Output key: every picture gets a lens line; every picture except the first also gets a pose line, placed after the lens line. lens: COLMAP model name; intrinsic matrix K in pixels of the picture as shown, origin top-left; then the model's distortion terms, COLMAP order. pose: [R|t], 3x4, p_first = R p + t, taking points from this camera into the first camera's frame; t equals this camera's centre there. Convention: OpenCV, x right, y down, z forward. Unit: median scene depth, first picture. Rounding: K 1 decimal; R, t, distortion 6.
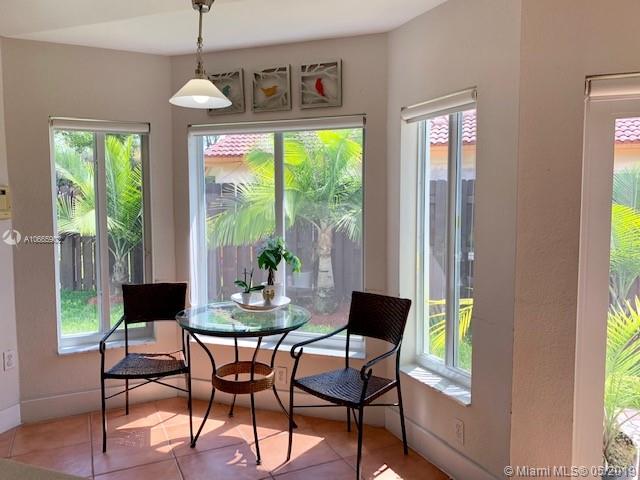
lens RADIAL K [[488.2, 0, 316.7], [0, 488.2, 239.5], [0, 0, 1]] dist [0.036094, -0.060724]
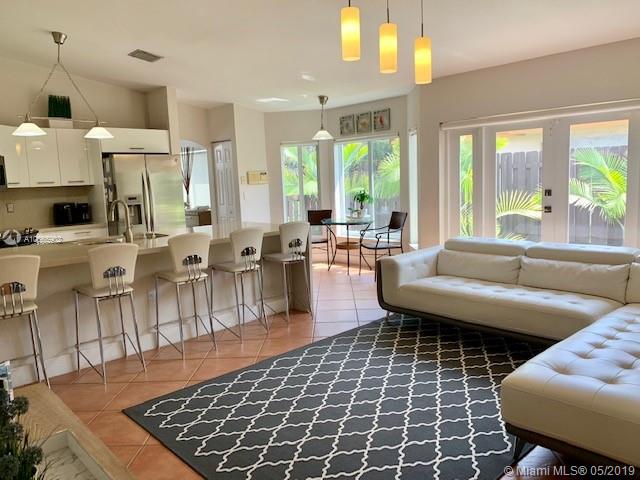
lens RADIAL K [[488.2, 0, 321.5], [0, 488.2, 241.6], [0, 0, 1]] dist [0.036094, -0.060724]
pose [[0.884141, 0.026159, -0.466488, 0.823143], [0.007594, 0.997495, 0.070330, 0.081759], [0.467159, -0.065724, 0.881727, -1.143726]]
